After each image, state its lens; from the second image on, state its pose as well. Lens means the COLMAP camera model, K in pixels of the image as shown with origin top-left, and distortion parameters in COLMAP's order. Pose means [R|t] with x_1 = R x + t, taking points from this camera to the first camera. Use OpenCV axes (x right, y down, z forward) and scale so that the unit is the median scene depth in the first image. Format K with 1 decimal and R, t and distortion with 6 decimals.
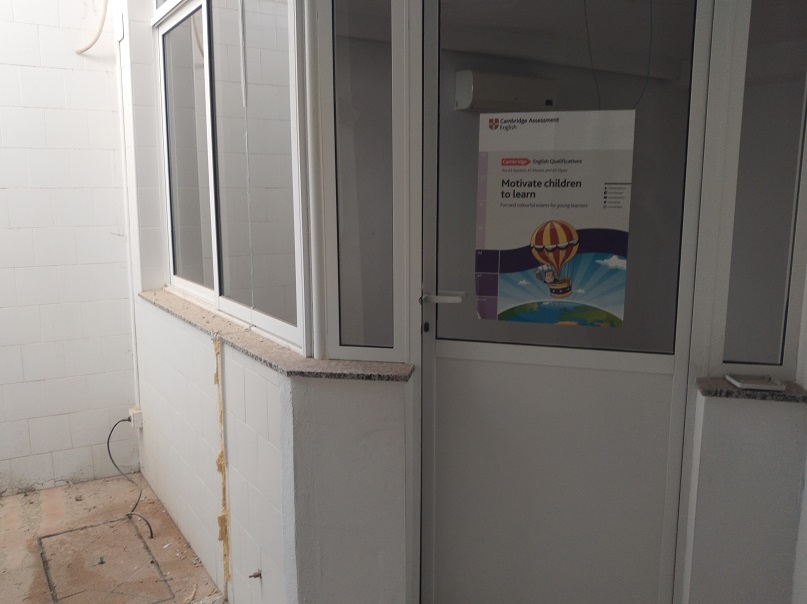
lens RADIAL K [[681.4, 0, 403.5], [0, 681.4, 302.0], [0, 0, 1]] dist [0.061983, -0.000459]
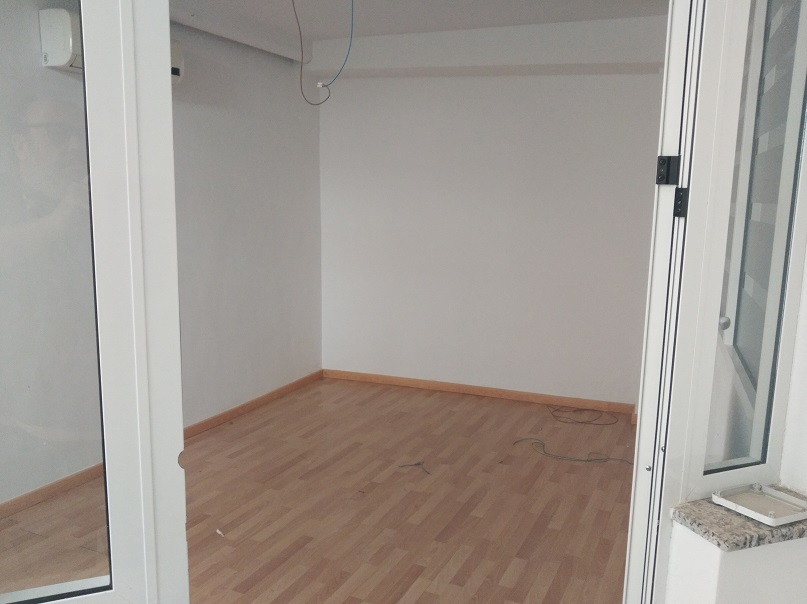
lens RADIAL K [[714.5, 0, 403.5], [0, 714.5, 302.0], [0, 0, 1]] dist [0.006423, 0.006240]
pose [[0.833003, -0.085088, 0.546686, -0.093100], [0.085253, 0.996043, 0.025125, -0.103916], [-0.546660, 0.025677, 0.836961, 0.615688]]
